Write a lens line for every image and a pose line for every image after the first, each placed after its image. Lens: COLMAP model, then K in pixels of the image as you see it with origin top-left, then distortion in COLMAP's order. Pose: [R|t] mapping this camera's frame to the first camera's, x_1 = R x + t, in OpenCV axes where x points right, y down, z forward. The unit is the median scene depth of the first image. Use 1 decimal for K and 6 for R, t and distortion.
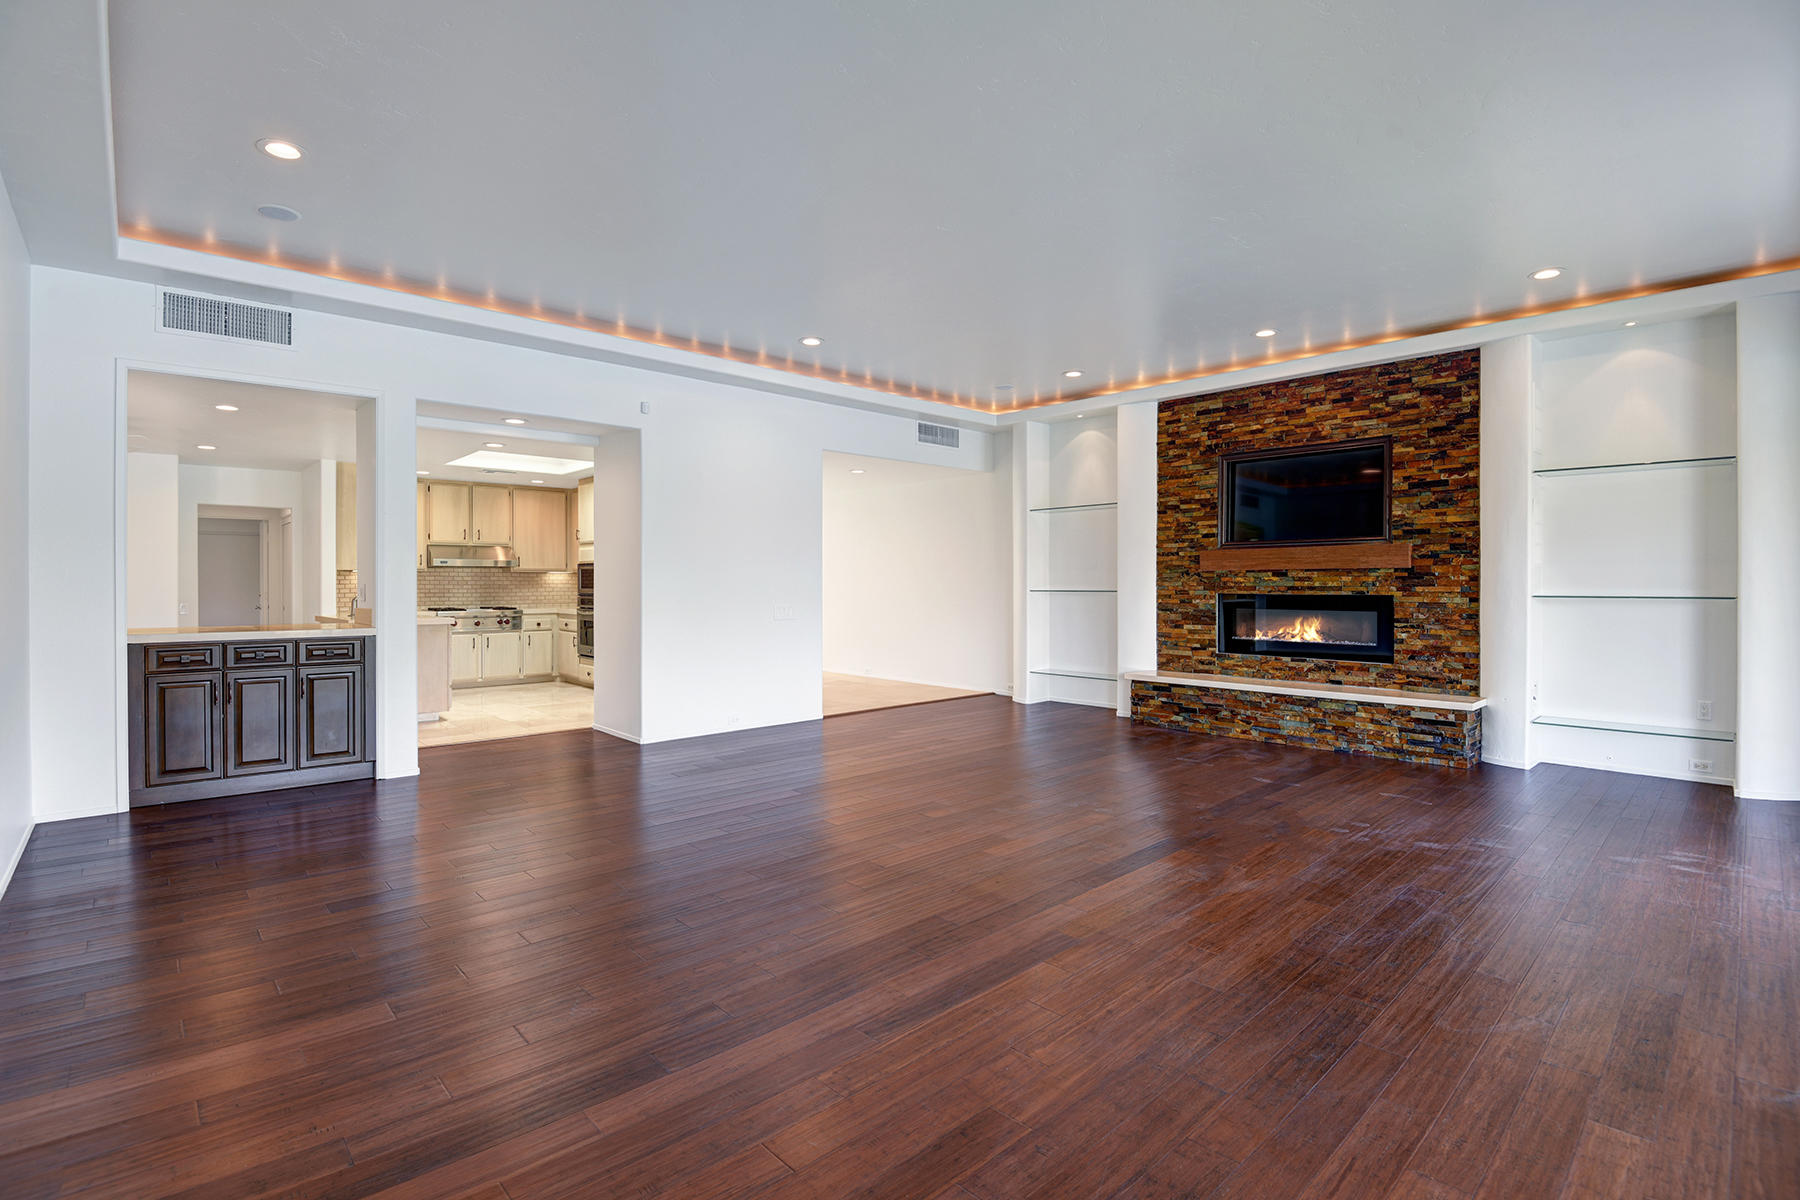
lens RADIAL K [[831.9, 0, 903.4], [0, 831.9, 591.2], [0, 0, 1]] dist [-0.000987, -0.030180]
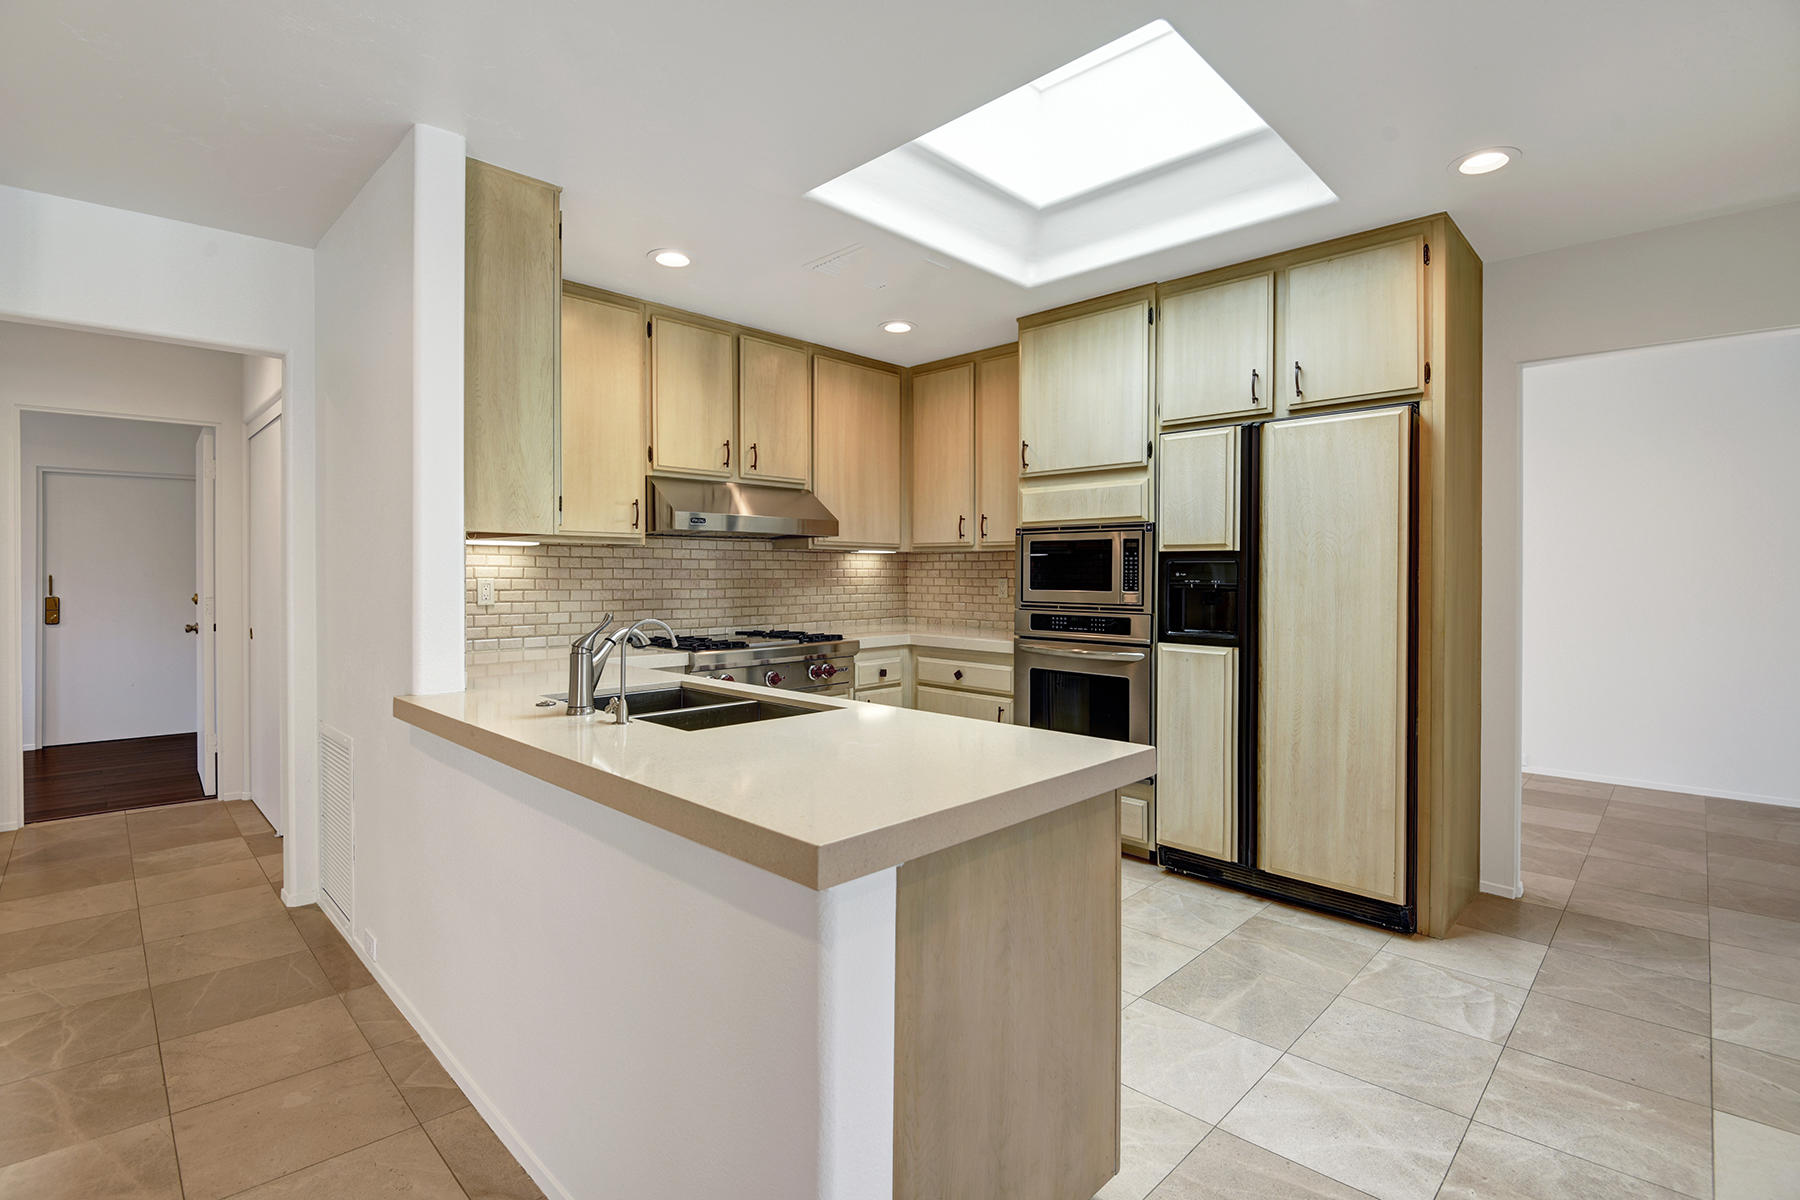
lens RADIAL K [[831.9, 0, 903.4], [0, 831.9, 591.2], [0, 0, 1]] dist [-0.000987, -0.030180]
pose [[0.998914, -0.002013, 0.046548, -0.707540], [0.001440, 0.999923, 0.012357, -0.010946], [-0.046569, -0.012277, 0.998840, 0.911761]]
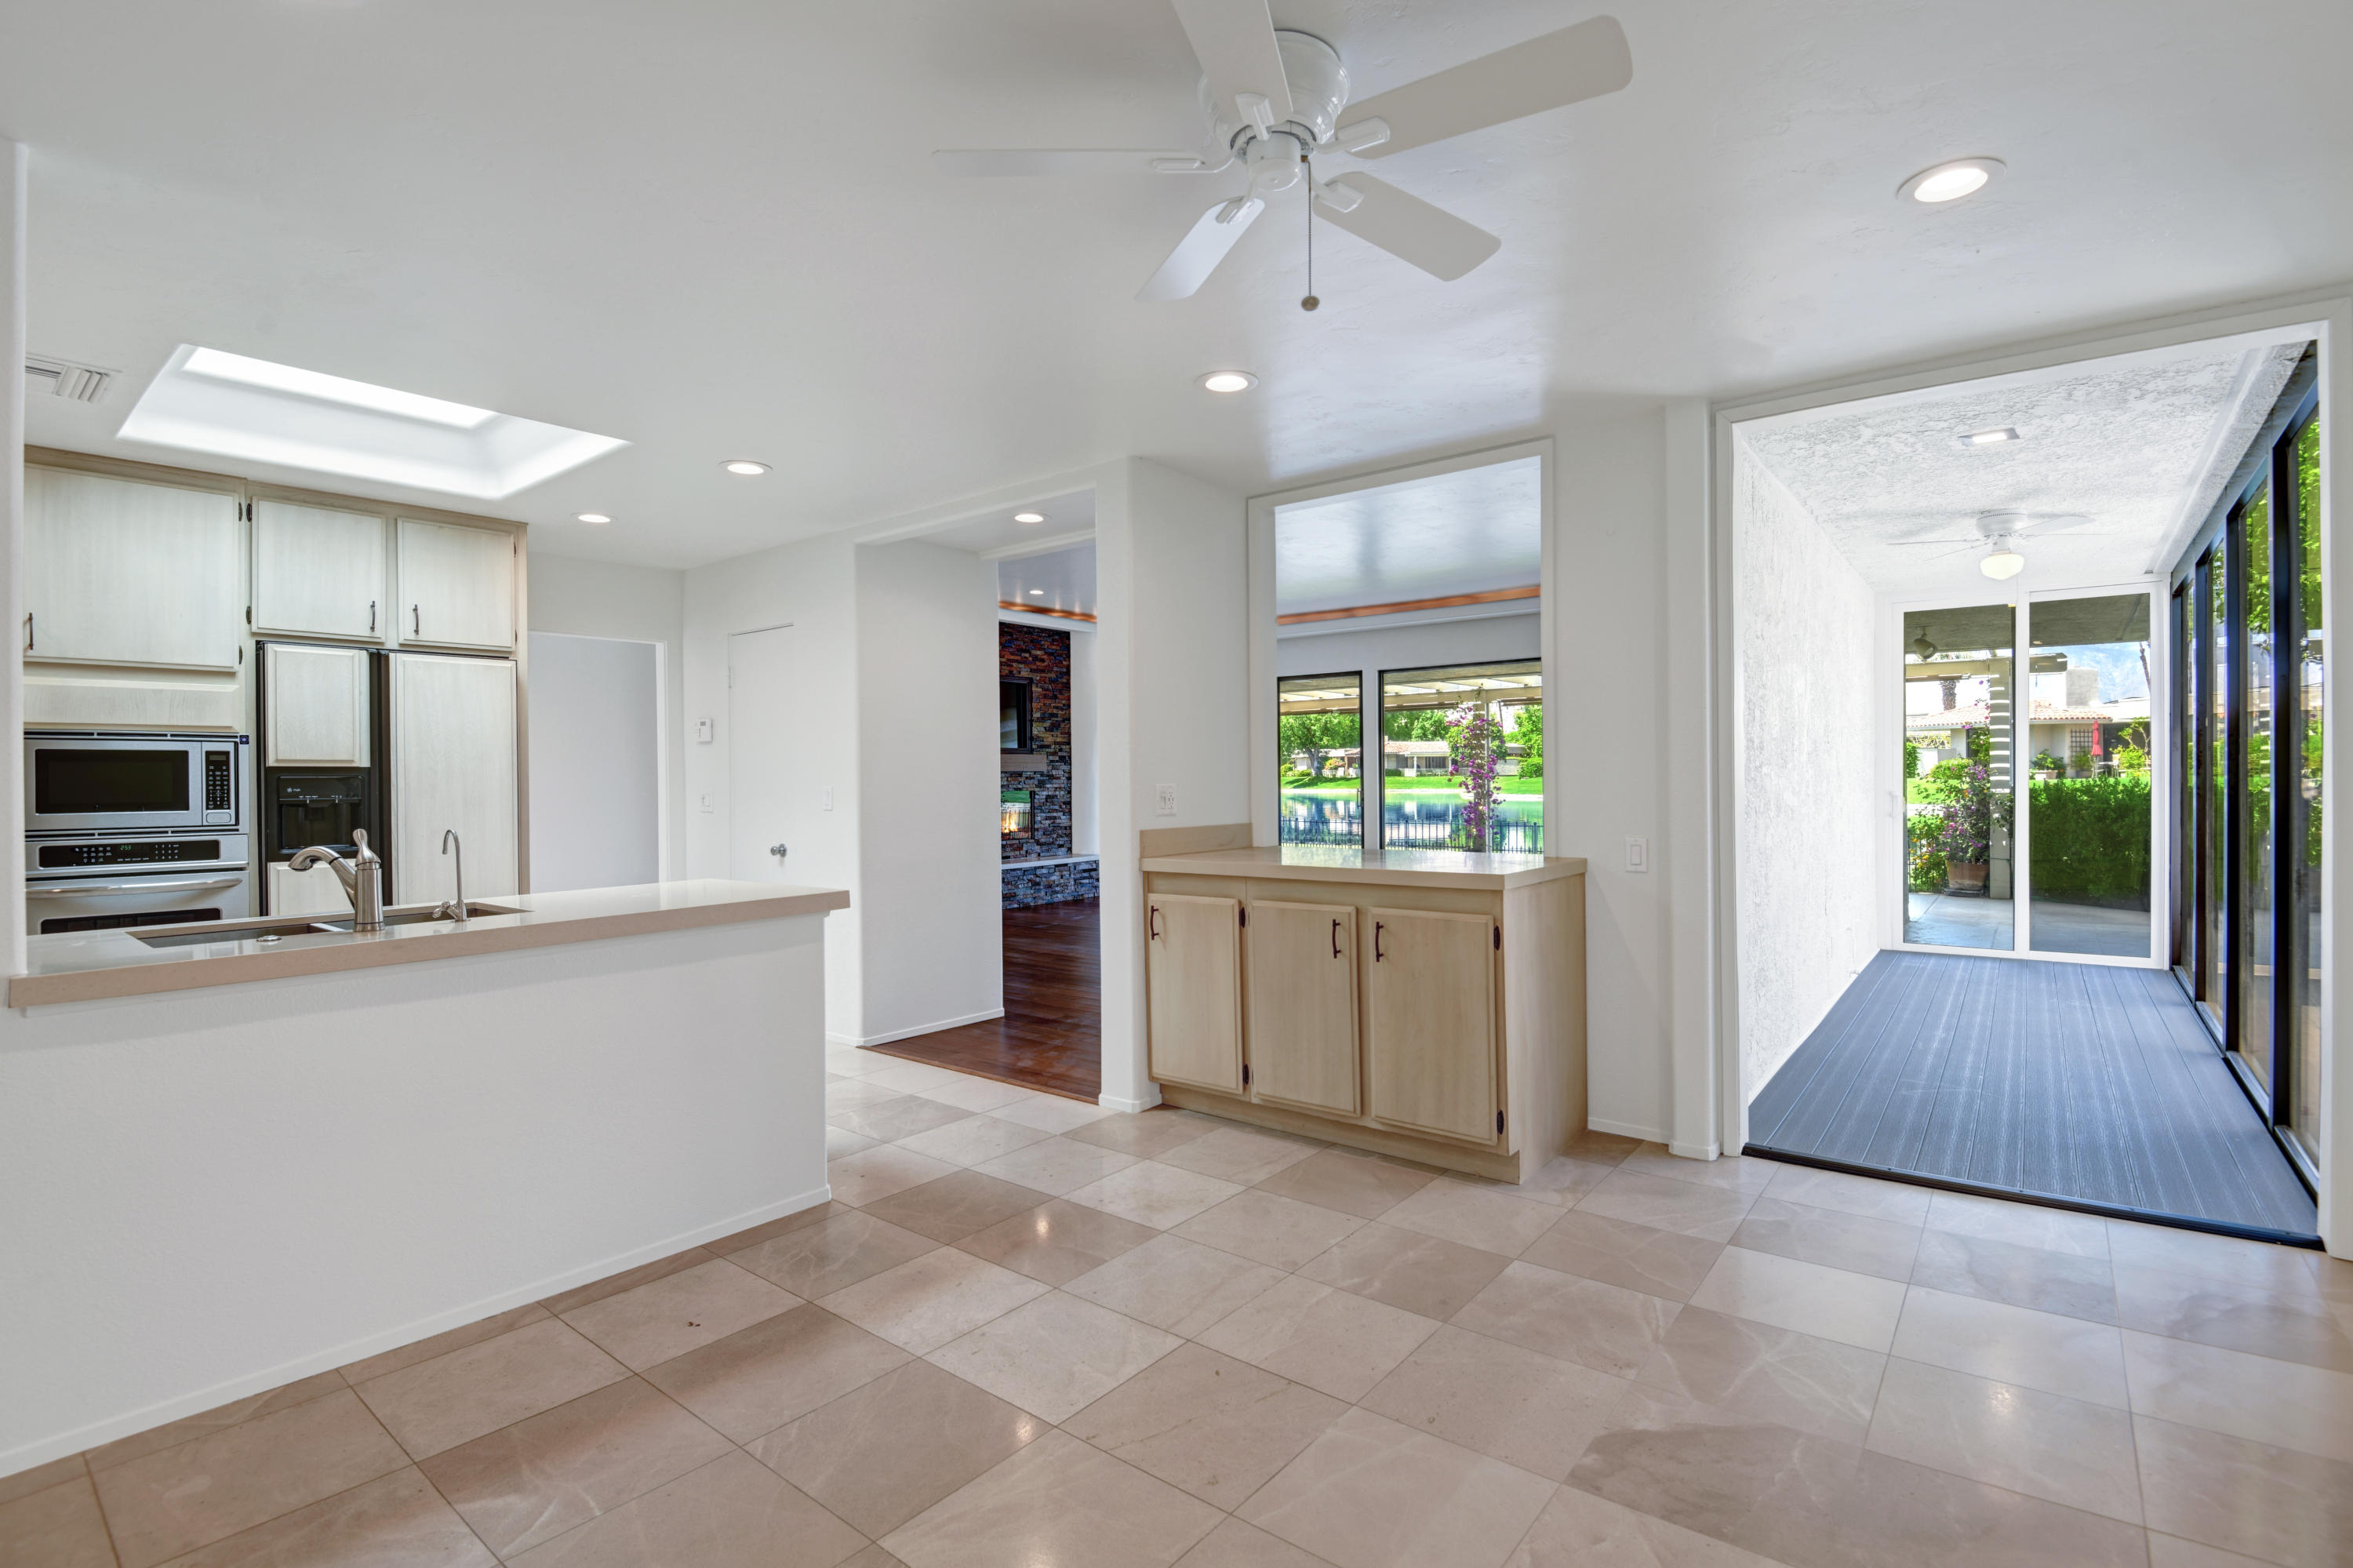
lens RADIAL K [[1087.5, 0, 1181.0], [0, 1087.5, 772.4], [0, 0, 1]] dist [-0.000987, -0.030180]
pose [[-0.148491, 0.007989, 0.988882, -1.235404], [0.020970, 0.999768, -0.004928, -0.010900], [-0.988691, 0.020005, -0.148624, 0.984799]]
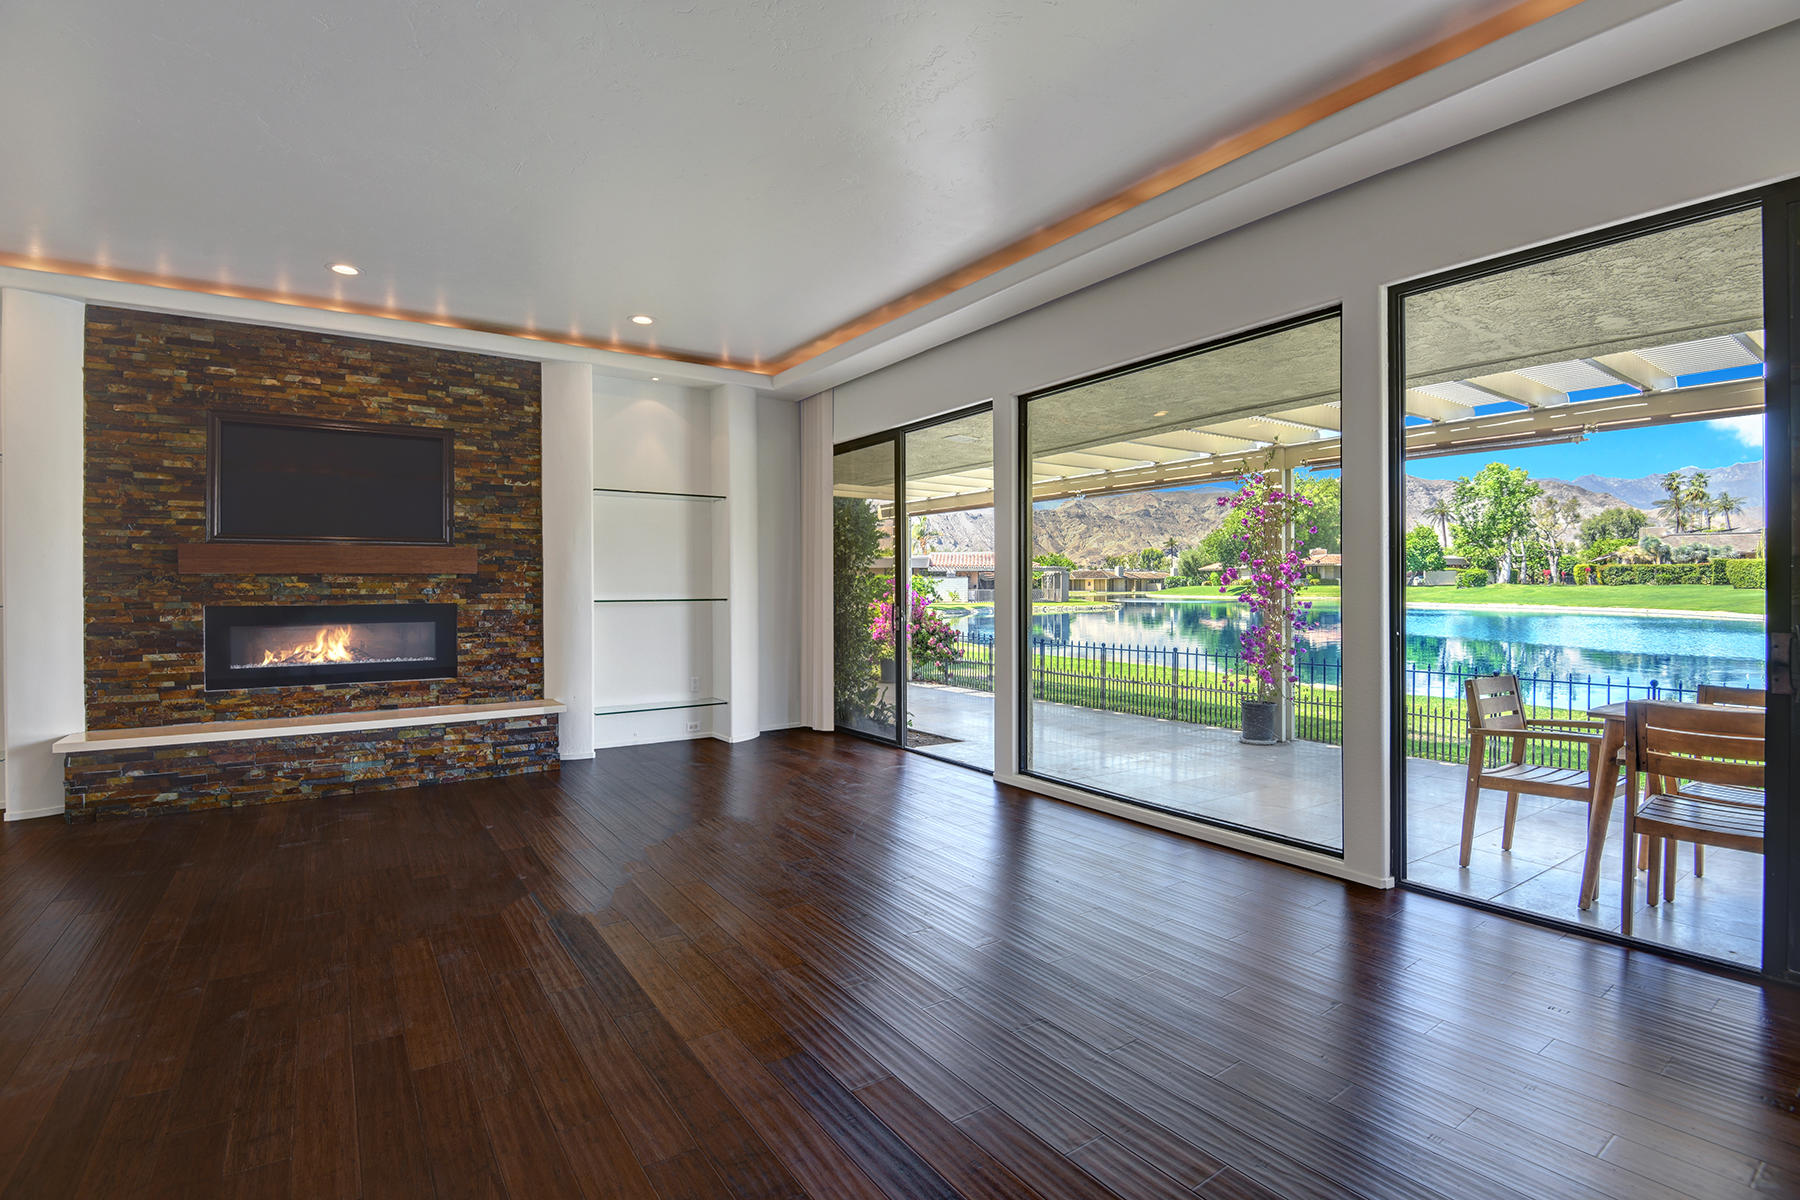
lens RADIAL K [[831.9, 0, 903.4], [0, 831.9, 591.2], [0, 0, 1]] dist [-0.000987, -0.030180]
pose [[0.146419, -0.004506, 0.989212, -0.239822], [0.014397, 0.999893, 0.002424, -0.003298], [-0.989118, 0.013887, 0.146468, 0.356070]]
